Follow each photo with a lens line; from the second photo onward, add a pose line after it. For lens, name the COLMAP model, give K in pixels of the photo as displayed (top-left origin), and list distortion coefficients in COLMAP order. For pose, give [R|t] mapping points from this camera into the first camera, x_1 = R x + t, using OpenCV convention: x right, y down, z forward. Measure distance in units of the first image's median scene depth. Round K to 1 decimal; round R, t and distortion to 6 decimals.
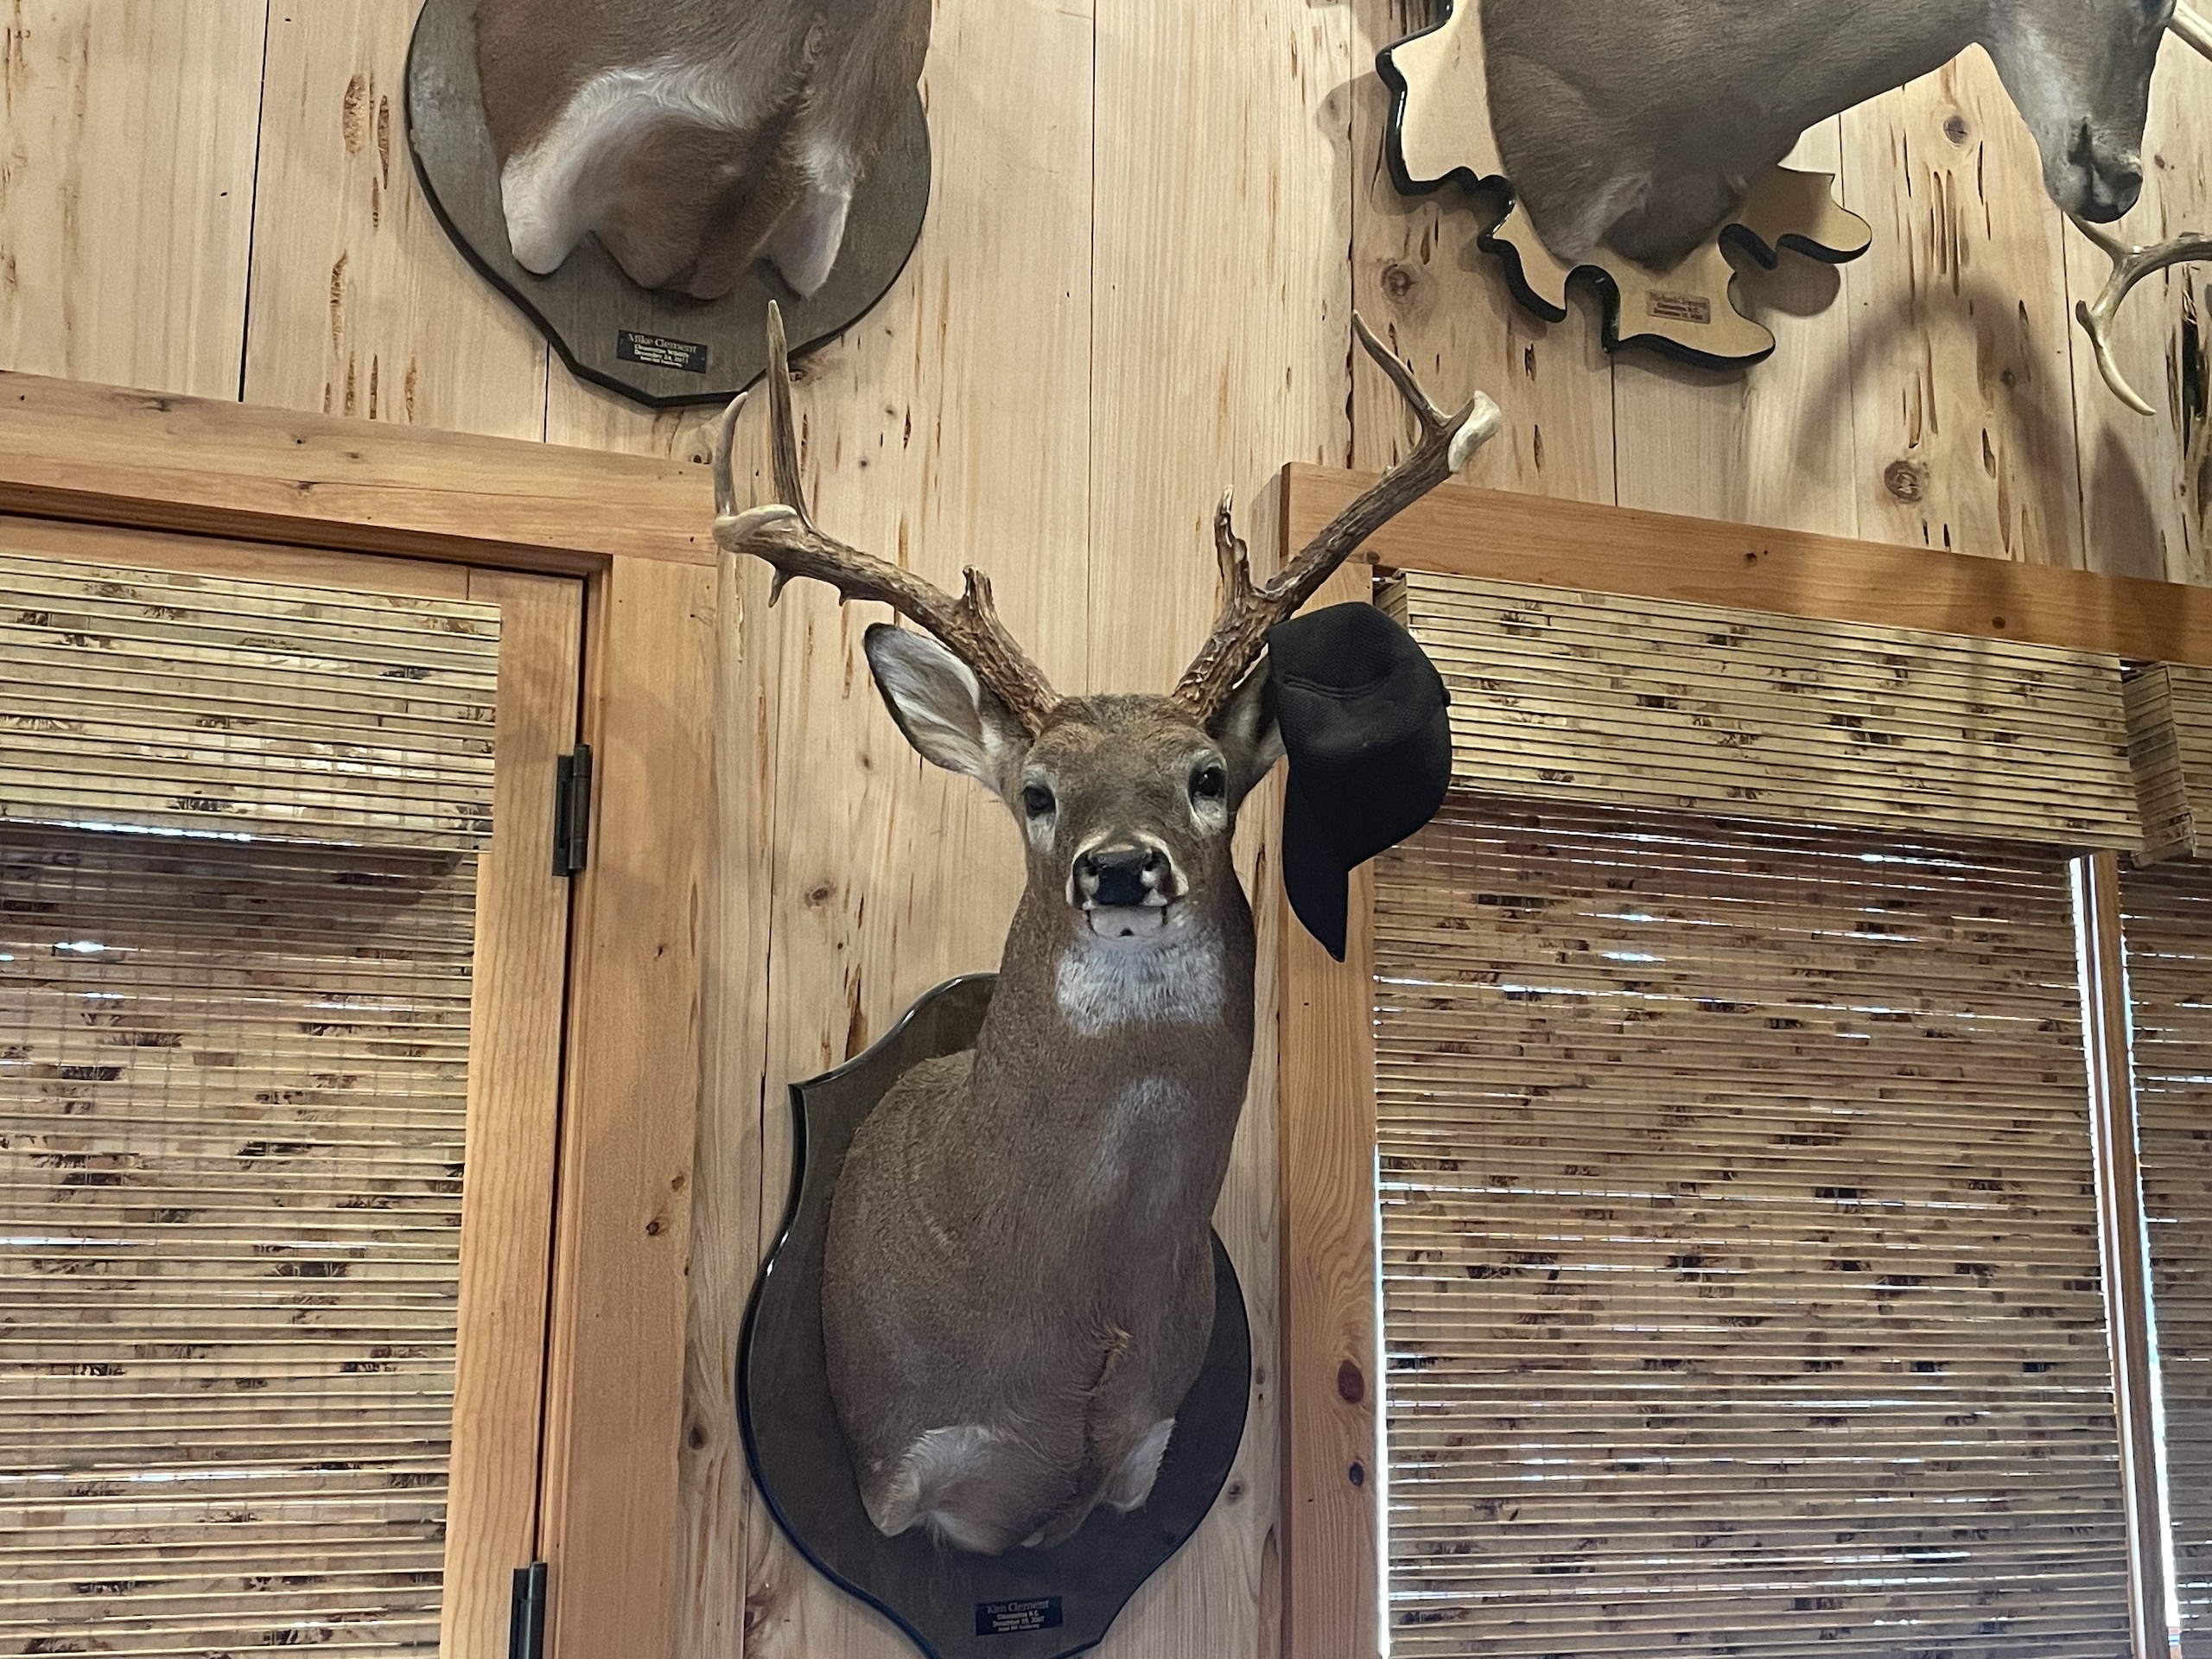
lens RADIAL K [[2582.7, 0, 1114.8], [0, 2582.7, 802.7], [0, 0, 1]] dist [0.117509, -0.228360]
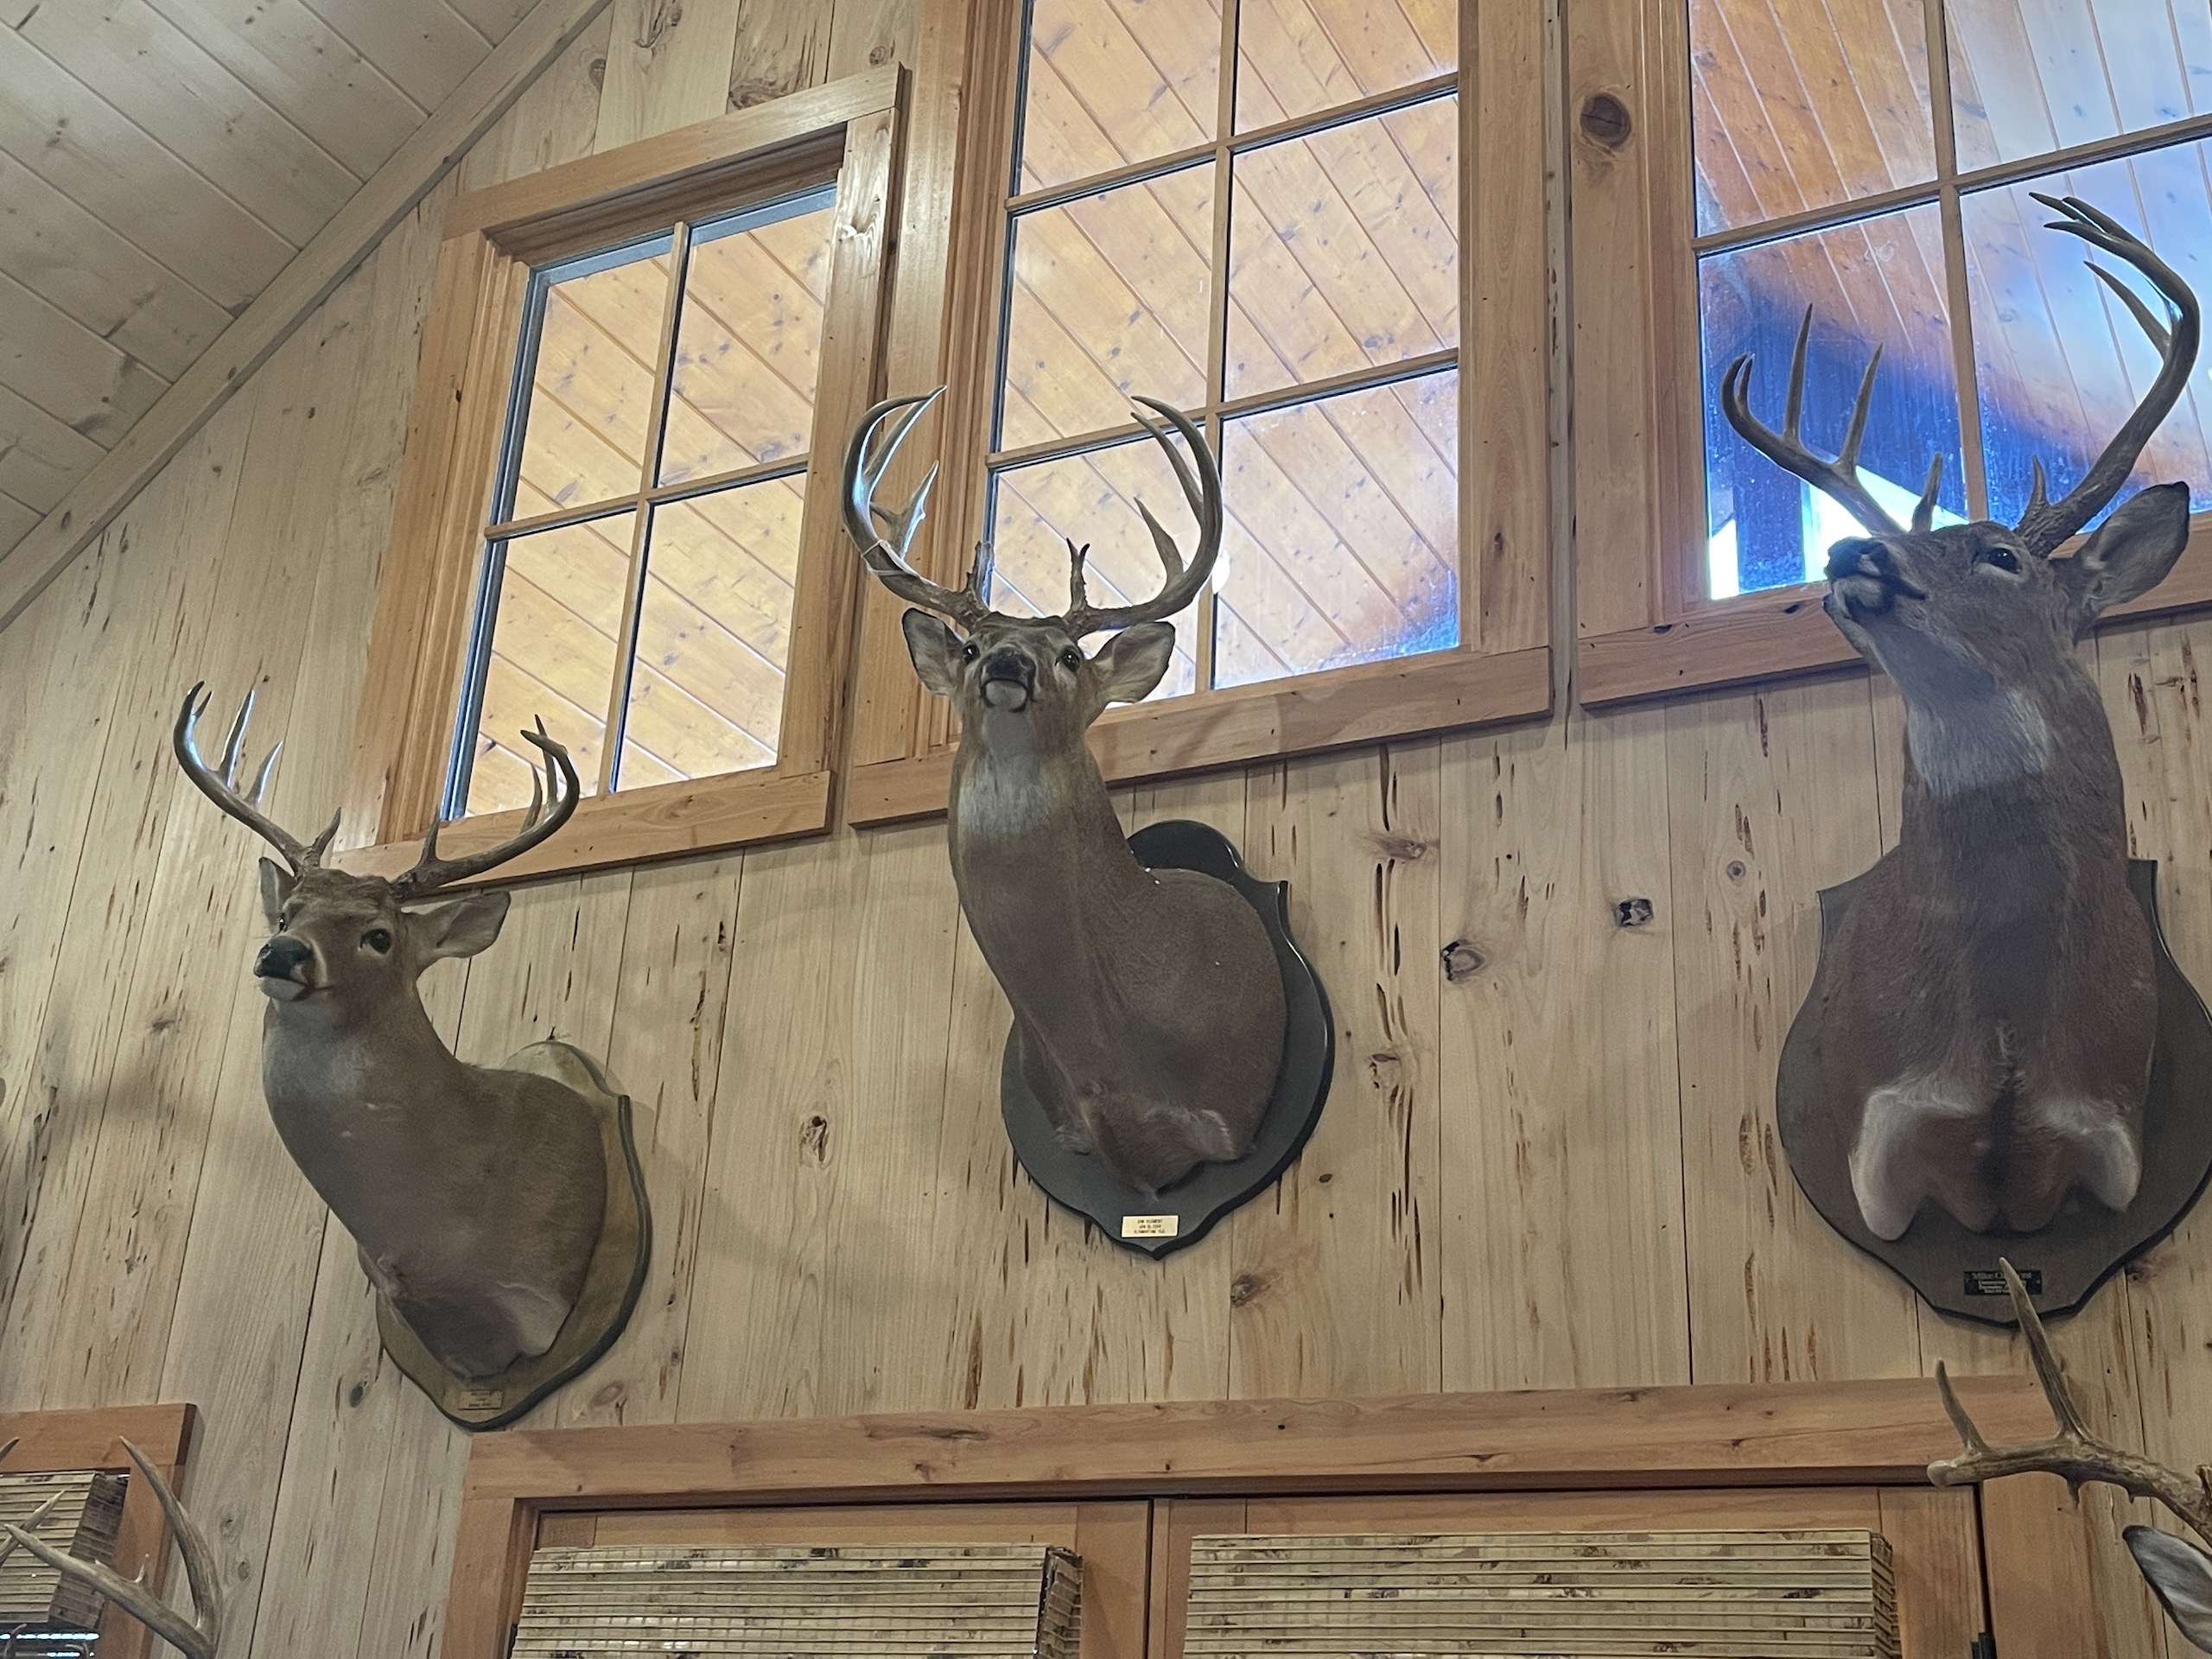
lens RADIAL K [[2582.7, 0, 1114.8], [0, 2582.7, 802.7], [0, 0, 1]] dist [0.117509, -0.228360]
pose [[0.654198, -0.275010, -0.704553, 0.508259], [0.091547, 0.953493, -0.287175, -0.079974], [0.750763, 0.123370, 0.648949, -0.137775]]
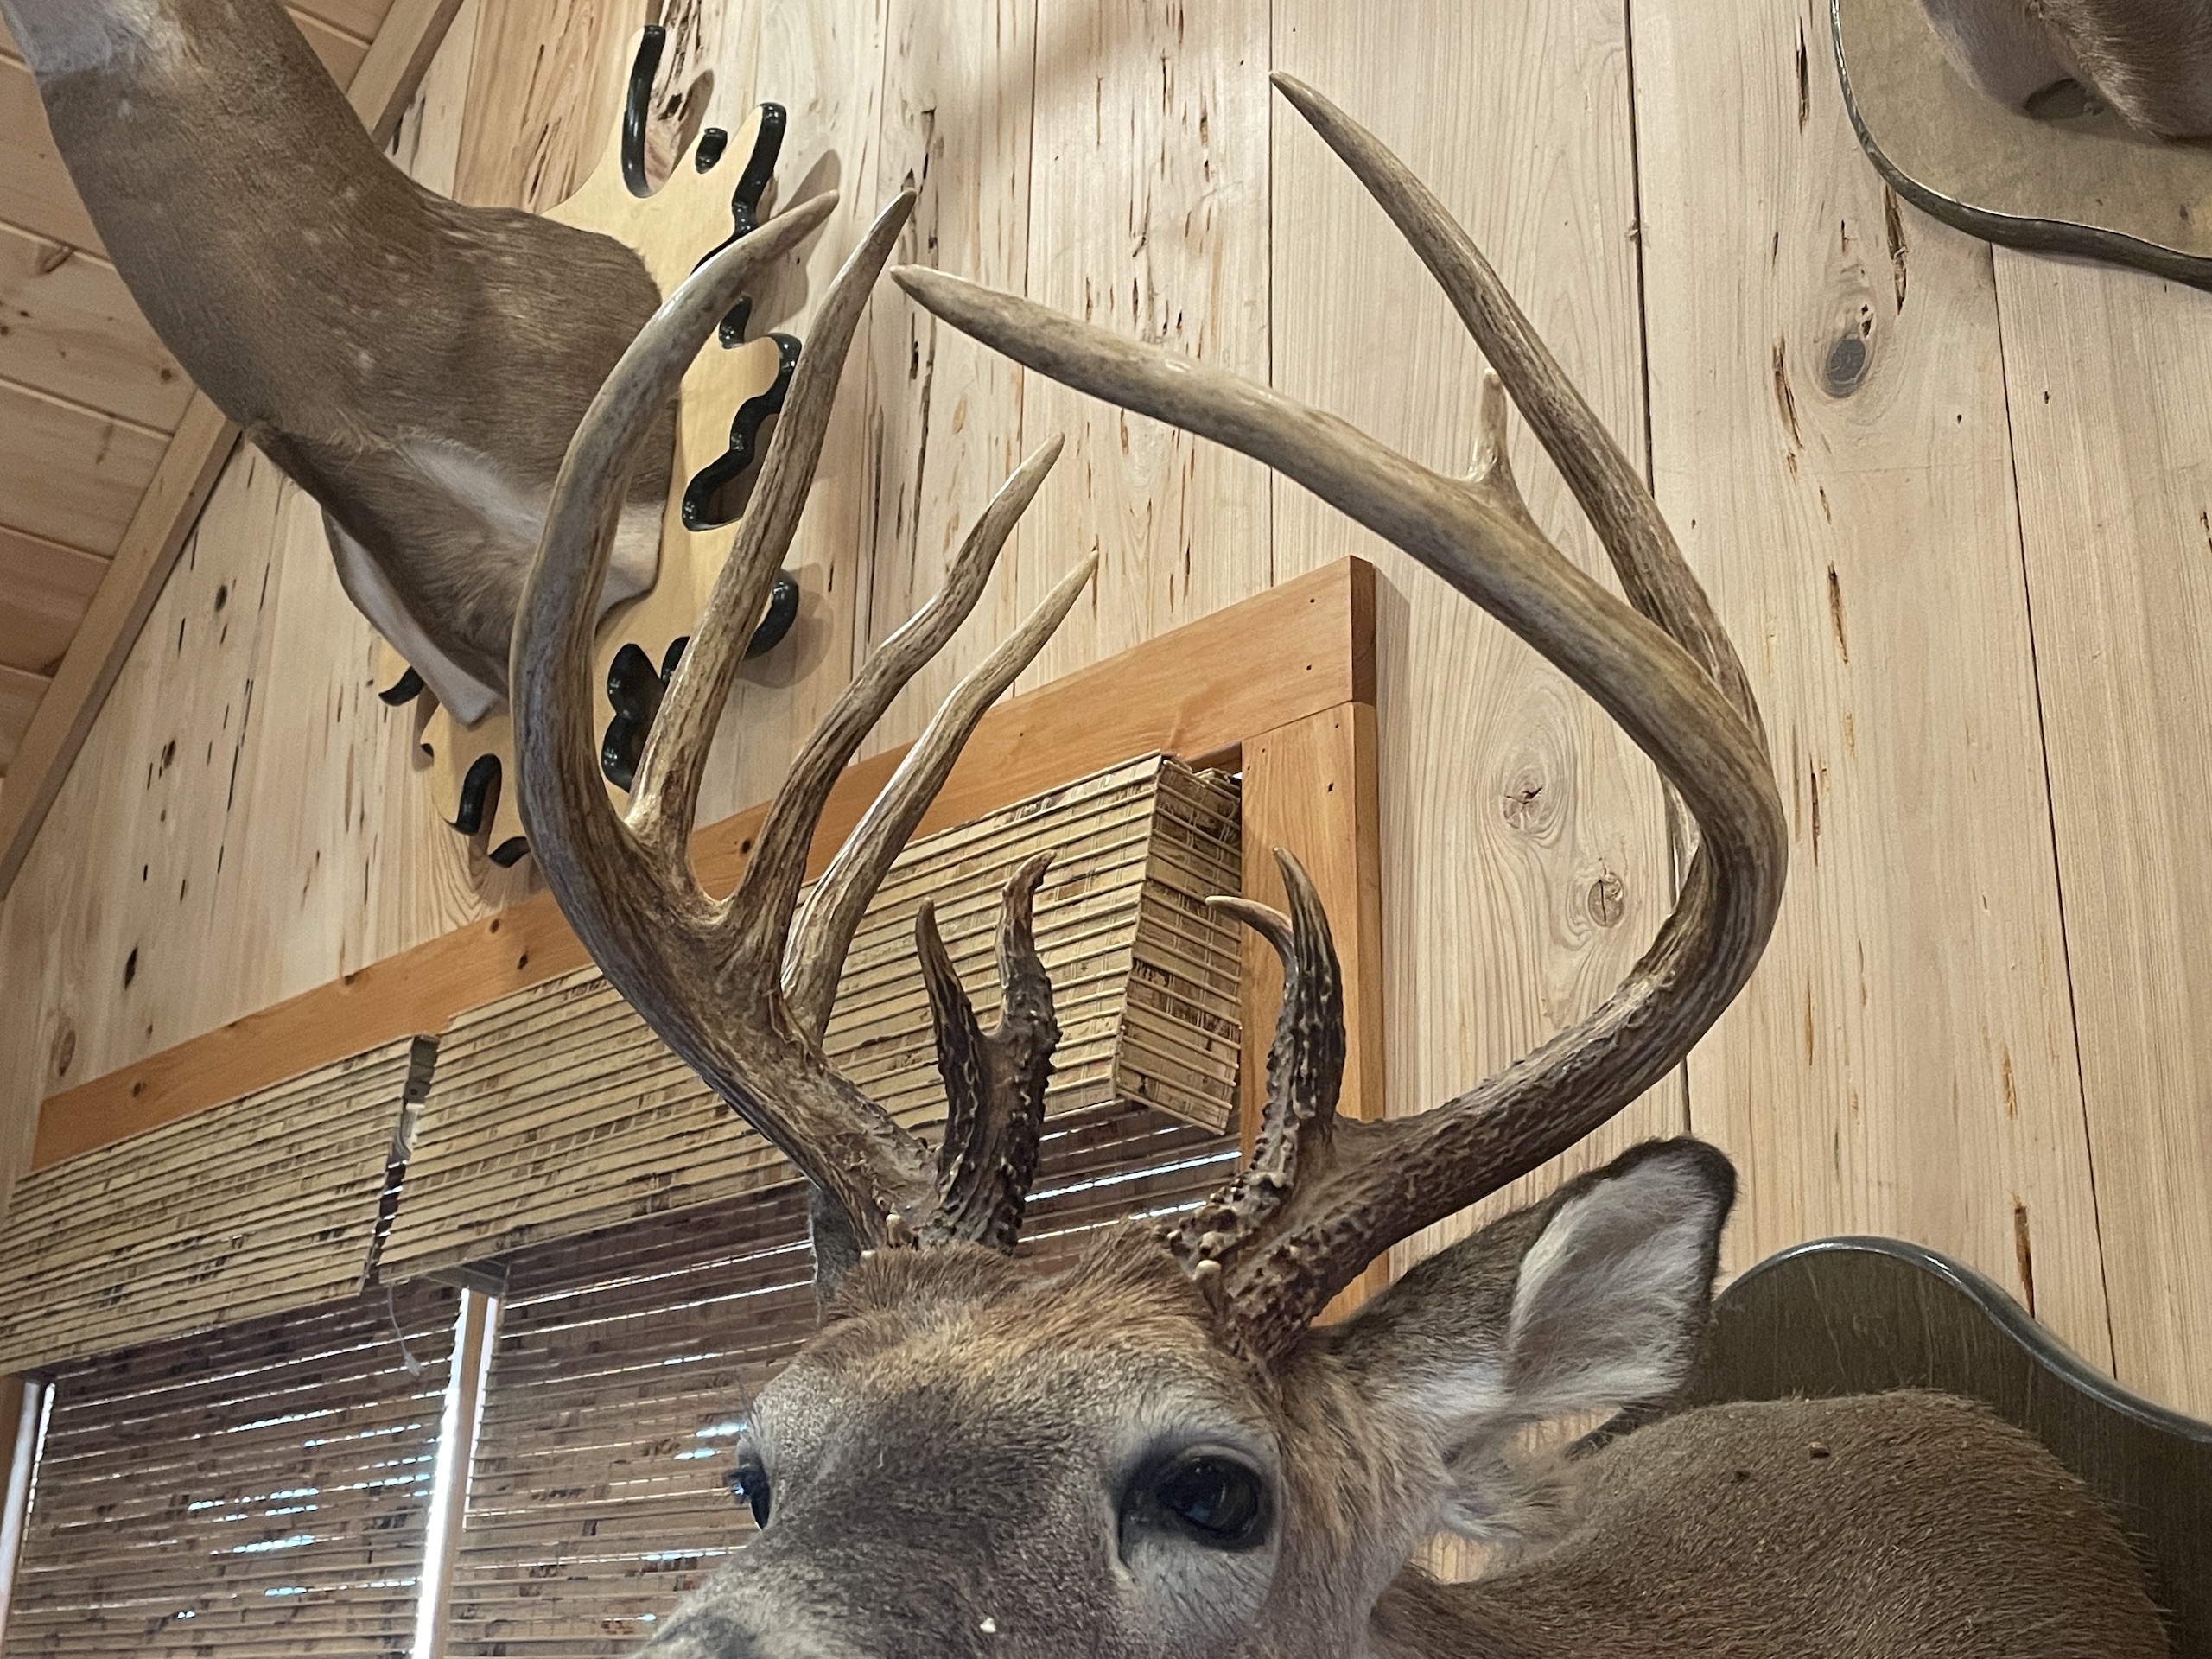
lens RADIAL K [[2582.7, 0, 1114.8], [0, 2582.7, 802.7], [0, 0, 1]] dist [0.117509, -0.228360]
pose [[0.343961, -0.325469, -0.880773, -0.805204], [0.150232, 0.944998, -0.290533, -0.004352], [0.926888, -0.032388, 0.373938, 0.310630]]
